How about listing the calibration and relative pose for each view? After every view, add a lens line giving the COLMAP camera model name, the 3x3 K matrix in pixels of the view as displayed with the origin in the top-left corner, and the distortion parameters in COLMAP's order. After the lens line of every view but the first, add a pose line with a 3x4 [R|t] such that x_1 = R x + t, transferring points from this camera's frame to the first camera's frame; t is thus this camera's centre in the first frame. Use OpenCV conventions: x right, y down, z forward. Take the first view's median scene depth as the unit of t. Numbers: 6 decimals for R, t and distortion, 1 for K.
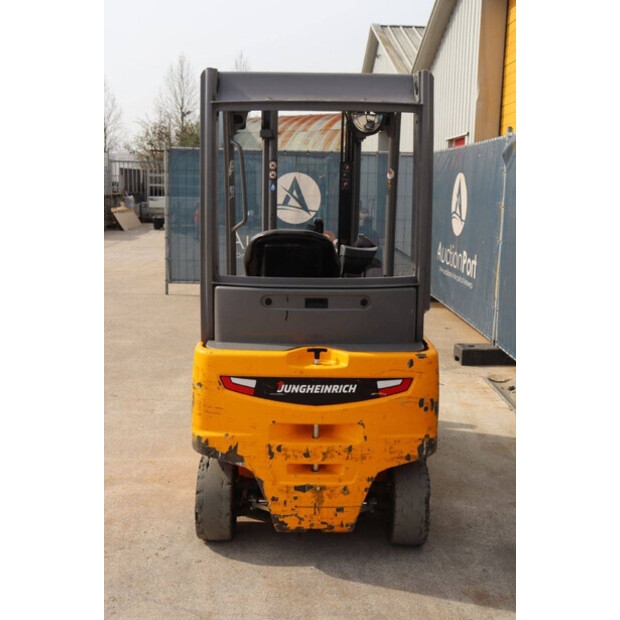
lens RADIAL K [[732.2, 0, 303.5], [0, 732.2, 307.1], [0, 0, 1]] dist [0.006480, 0.000000]
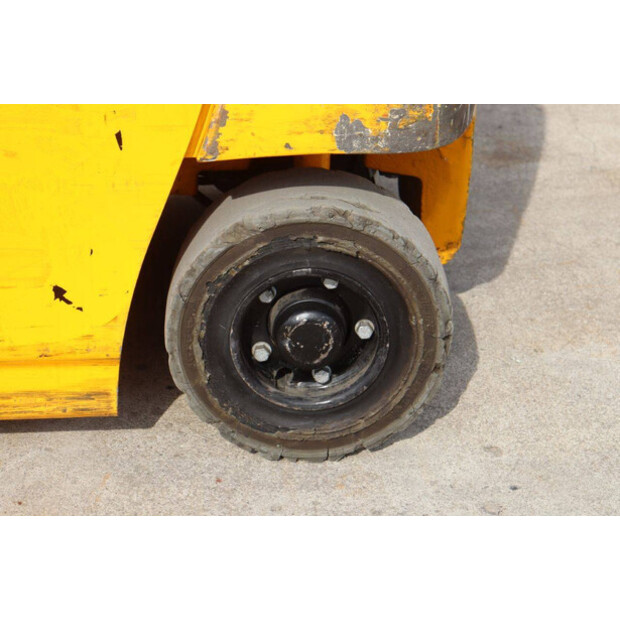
lens RADIAL K [[1453.6, 0, 309.3], [0, 1453.6, 309.8], [0, 0, 1]] dist [0.496620, 0.000000]
pose [[-0.024768, -0.468172, 0.883290, -0.696296], [0.167537, 0.869121, 0.465360, -0.023589], [-0.985555, 0.159510, 0.056909, 1.048728]]
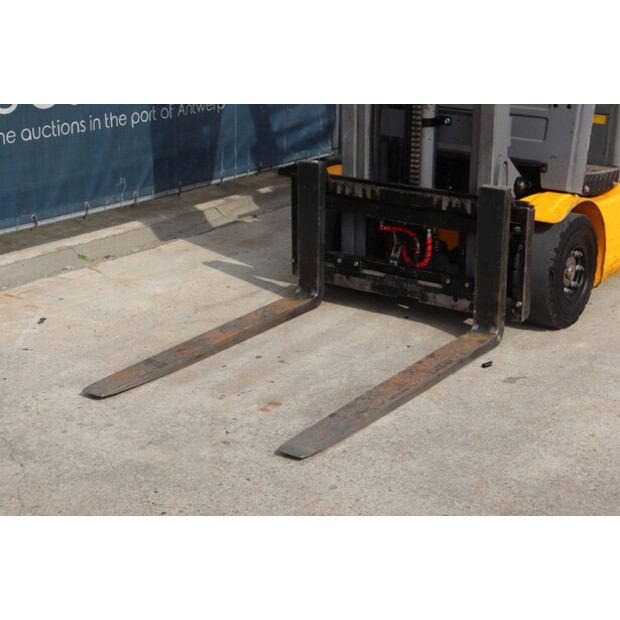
lens RADIAL K [[1232.9, 0, 312.7], [0, 1232.9, 307.7], [0, 0, 1]] dist [0.231274, 0.000000]
pose [[-0.812169, -0.200064, 0.548048, -0.745236], [0.082964, 0.890217, 0.447919, -0.470568], [-0.577494, 0.409254, -0.706408, 2.817180]]
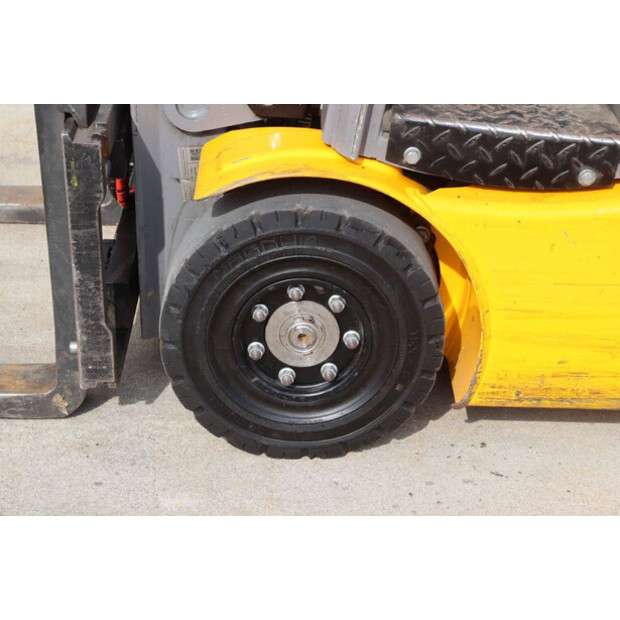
lens RADIAL K [[1453.6, 0, 312.2], [0, 1453.6, 309.4], [0, 0, 1]] dist [0.496620, 0.000000]
pose [[0.004972, -0.458654, 0.888601, -0.796043], [0.154700, 0.878267, 0.452454, -0.143398], [-0.987949, 0.135217, 0.075320, 1.490058]]
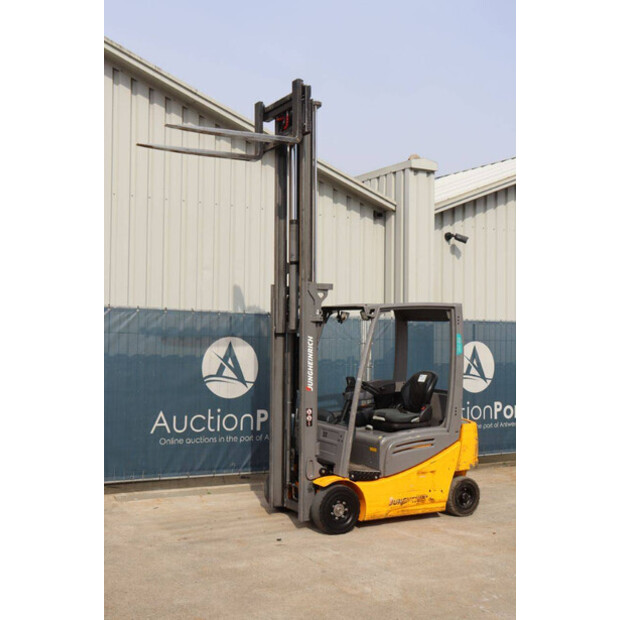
lens RADIAL K [[795.2, 0, 292.4], [0, 795.2, 298.2], [0, 0, 1]] dist [-0.015648, 0.000000]
pose [[-0.463748, 0.012520, 0.885879, -2.128522], [0.130114, 0.990021, 0.054121, -0.550538], [-0.876361, 0.140364, -0.460749, 2.634458]]
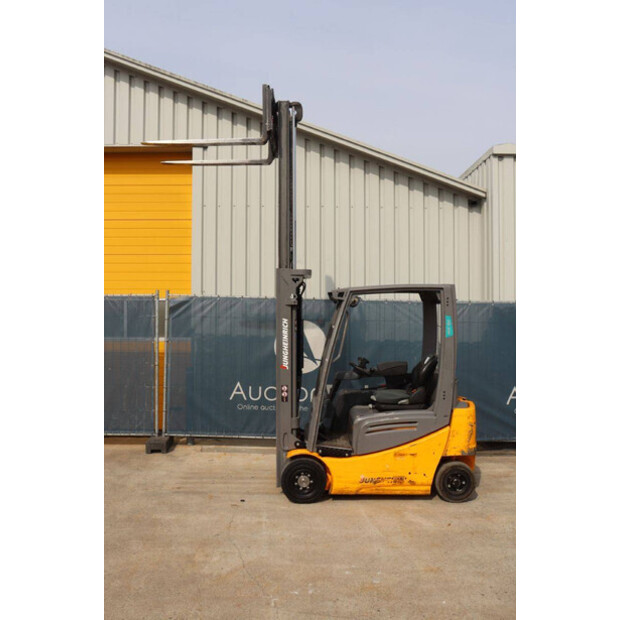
lens RADIAL K [[614.4, 0, 297.8], [0, 614.4, 304.7], [0, 0, 1]] dist [-0.086225, 0.000000]
pose [[0.029592, -0.000627, 0.999562, -2.029700], [0.164304, 0.986401, -0.004245, -0.335851], [-0.985966, 0.164358, 0.029292, 1.424552]]
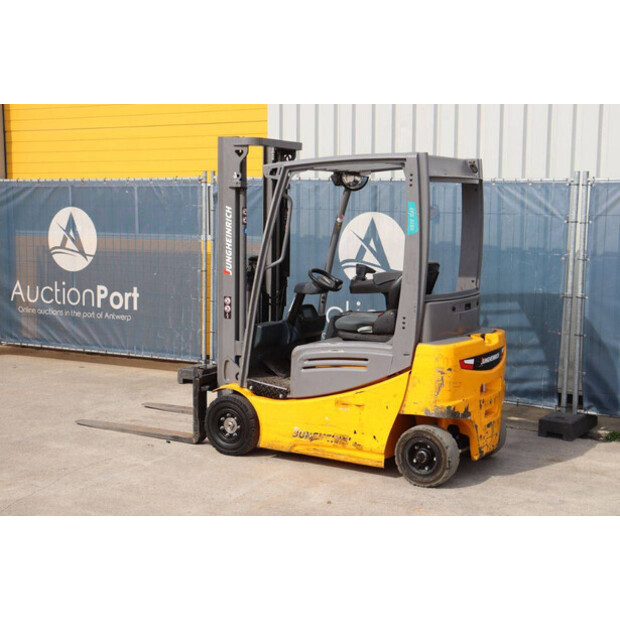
lens RADIAL K [[943.7, 0, 295.6], [0, 943.7, 303.5], [0, 0, 1]] dist [0.107150, 0.000000]
pose [[0.536073, -0.094868, 0.838824, -1.866848], [0.143313, 0.989469, 0.020318, -0.104886], [-0.831918, 0.109323, 0.544023, 0.221041]]
